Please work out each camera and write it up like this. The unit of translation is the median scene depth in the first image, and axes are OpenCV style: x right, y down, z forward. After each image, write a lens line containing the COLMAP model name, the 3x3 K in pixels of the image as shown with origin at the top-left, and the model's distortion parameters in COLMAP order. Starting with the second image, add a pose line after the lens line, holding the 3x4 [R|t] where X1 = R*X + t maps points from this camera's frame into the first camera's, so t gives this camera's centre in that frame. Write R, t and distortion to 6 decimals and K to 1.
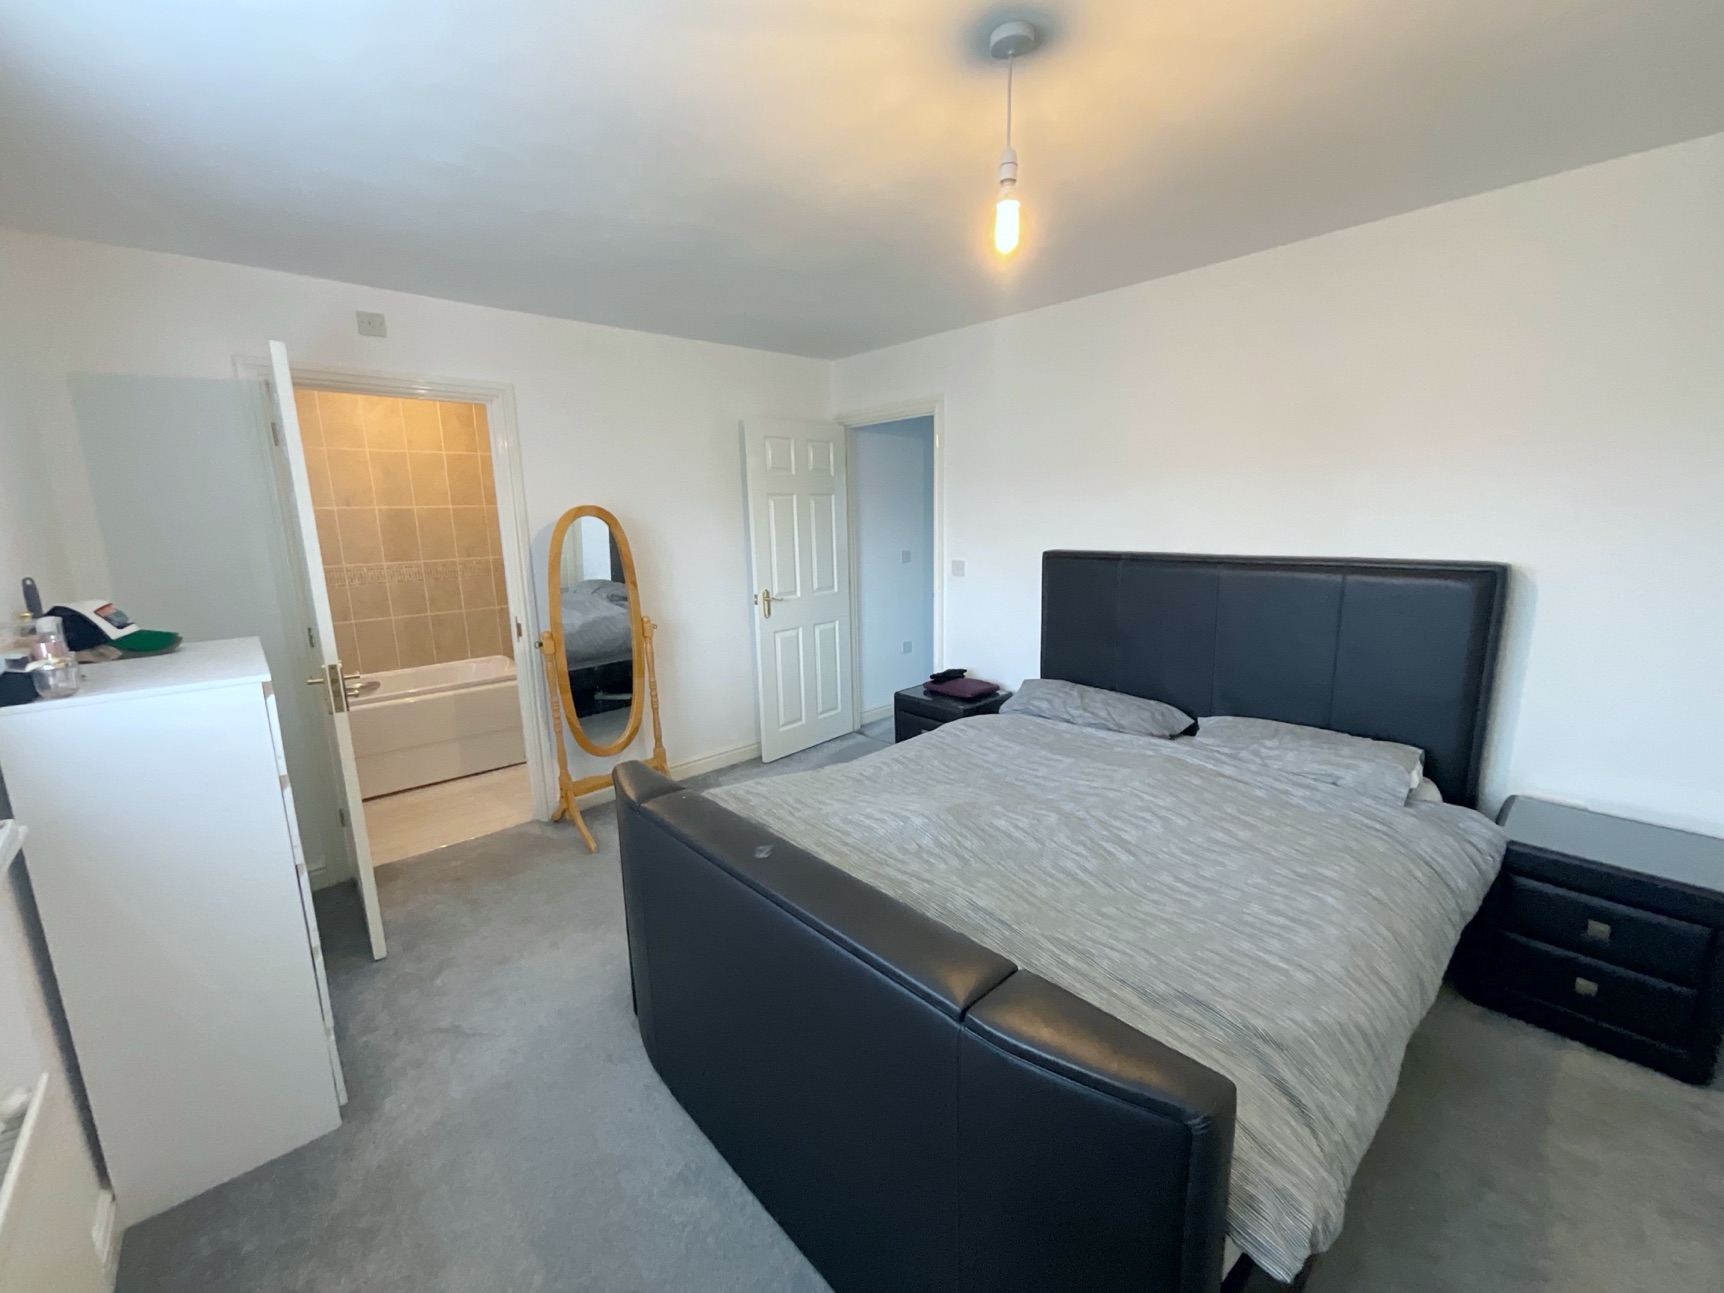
lens RADIAL K [[700.1, 0, 854.0], [0, 700.1, 652.1], [0, 0, 1]] dist [0.001014, 0.001701]
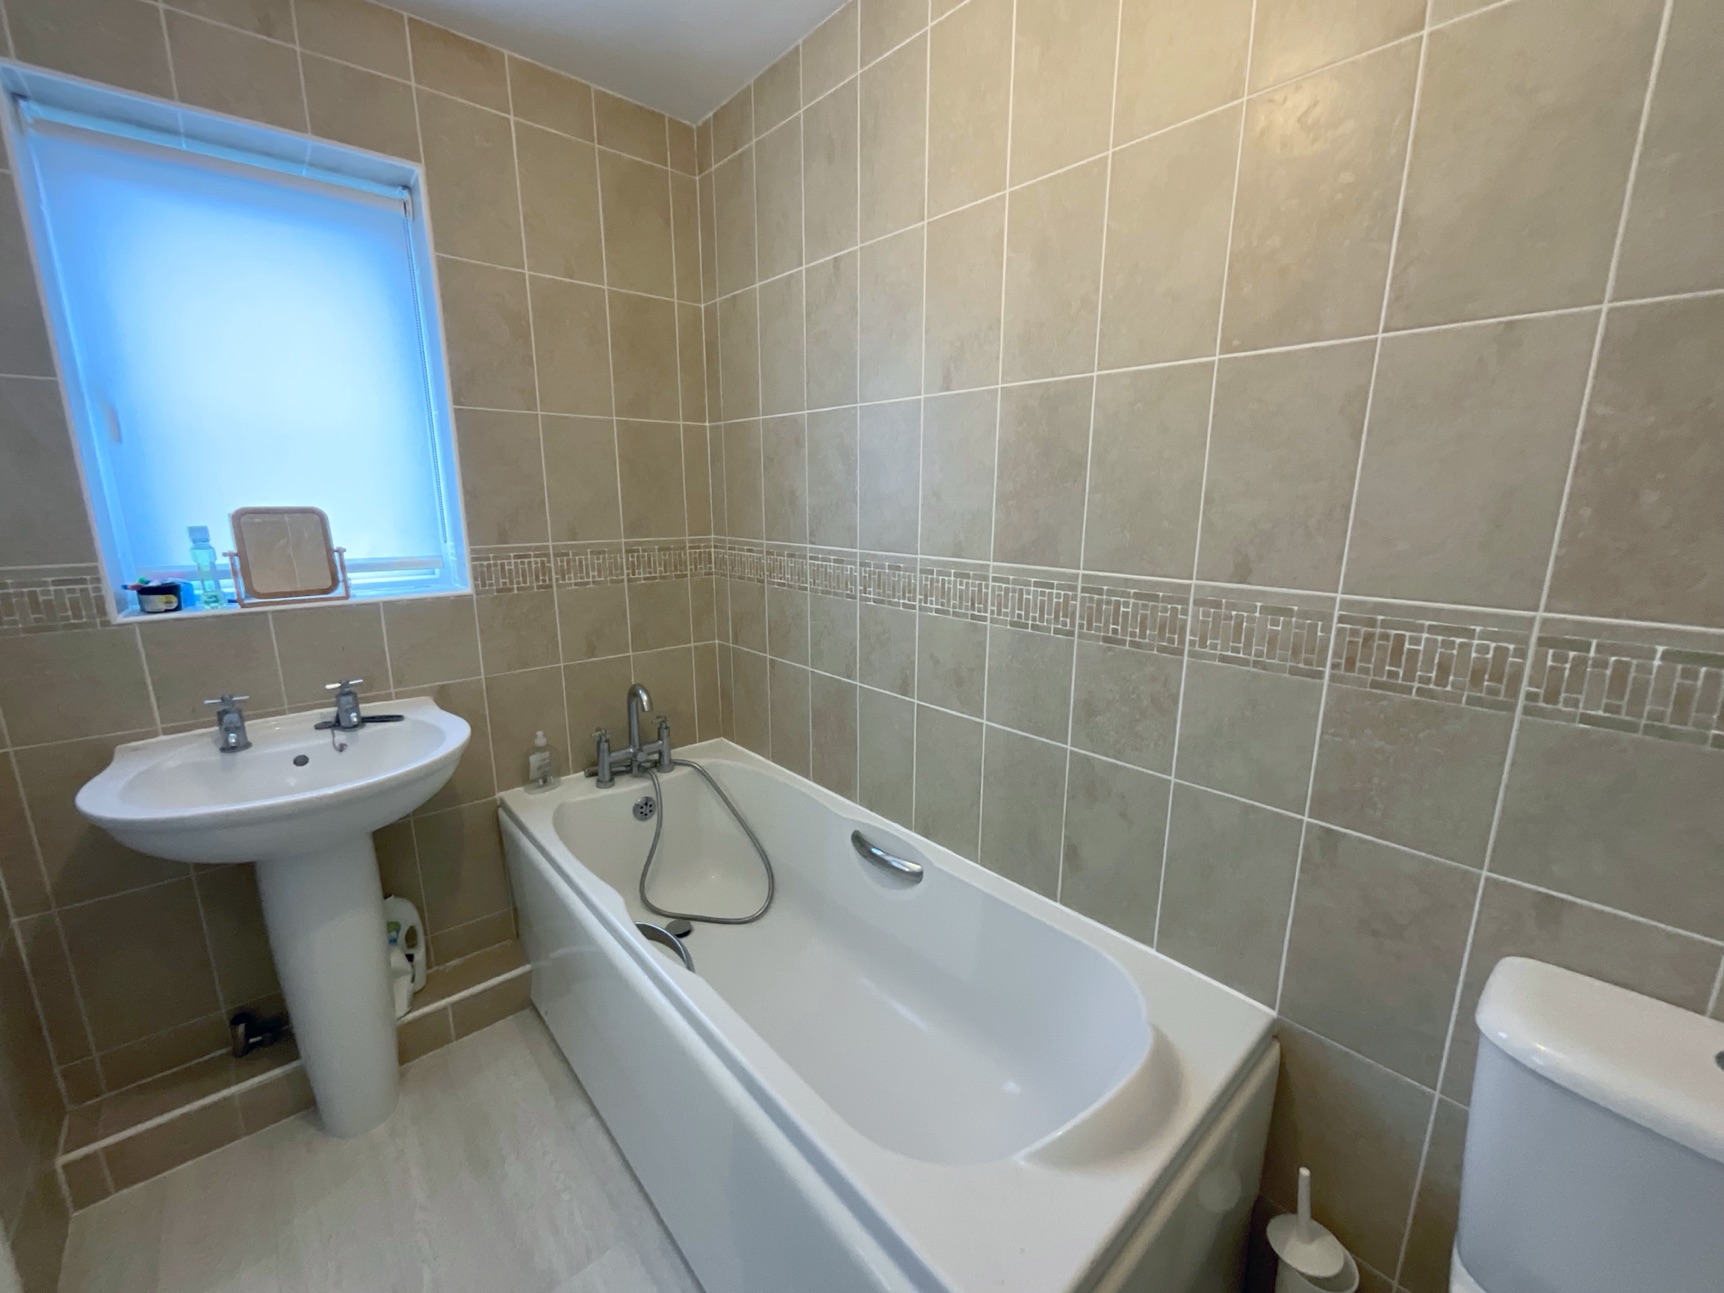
lens RADIAL K [[700.1, 0, 862.2], [0, 700.1, 644.6], [0, 0, 1]] dist [0.001014, 0.001701]
pose [[-0.012608, 0.233690, -0.972229, -0.349510], [-0.198116, 0.952447, 0.231505, -0.156301], [0.980098, 0.195533, 0.034289, 0.951173]]
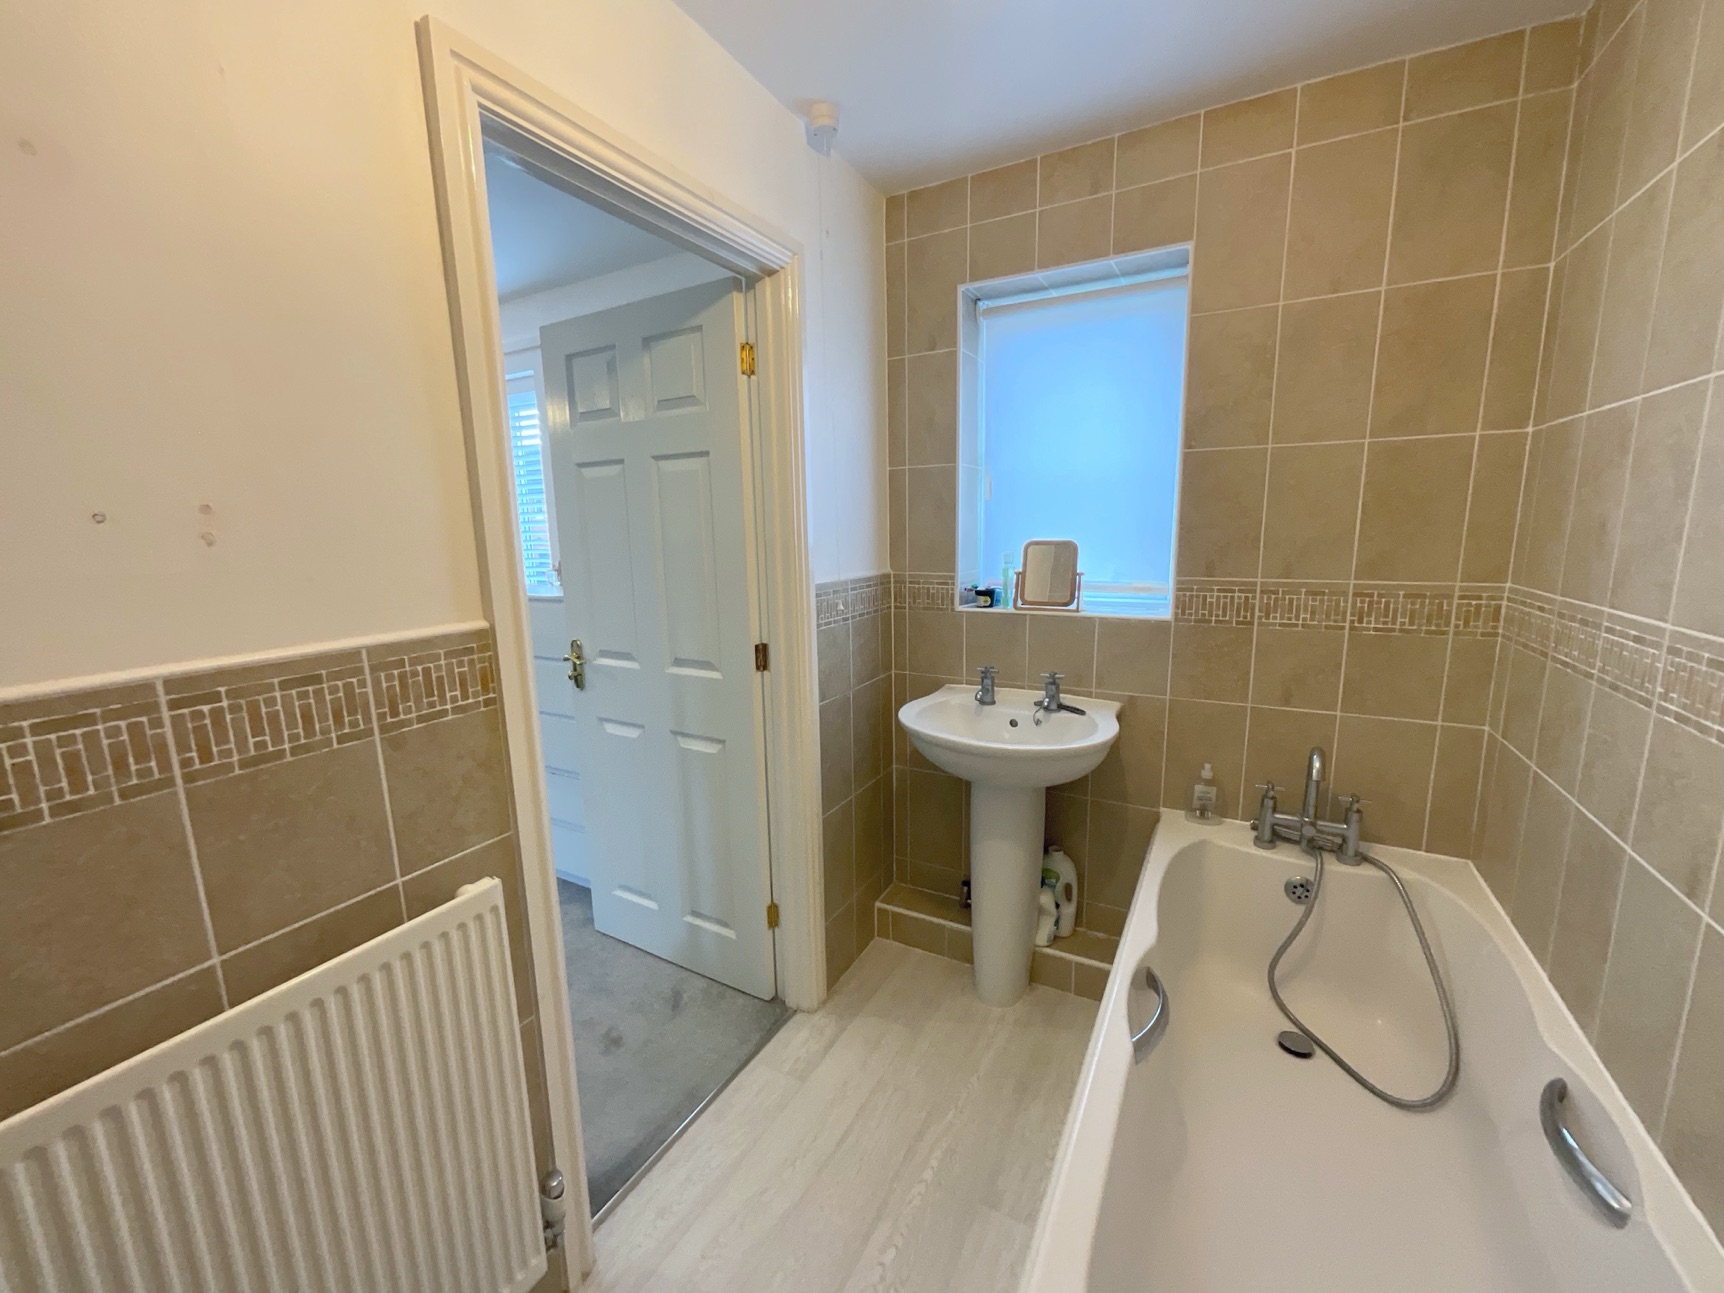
lens RADIAL K [[700.1, 0, 862.0], [0, 700.1, 644.0], [0, 0, 1]] dist [0.001014, 0.001701]
pose [[-0.942093, 0.093820, -0.321959, -0.456420], [-0.028489, 0.934206, 0.355594, -0.195963], [0.334138, 0.344176, -0.877437, 1.119919]]
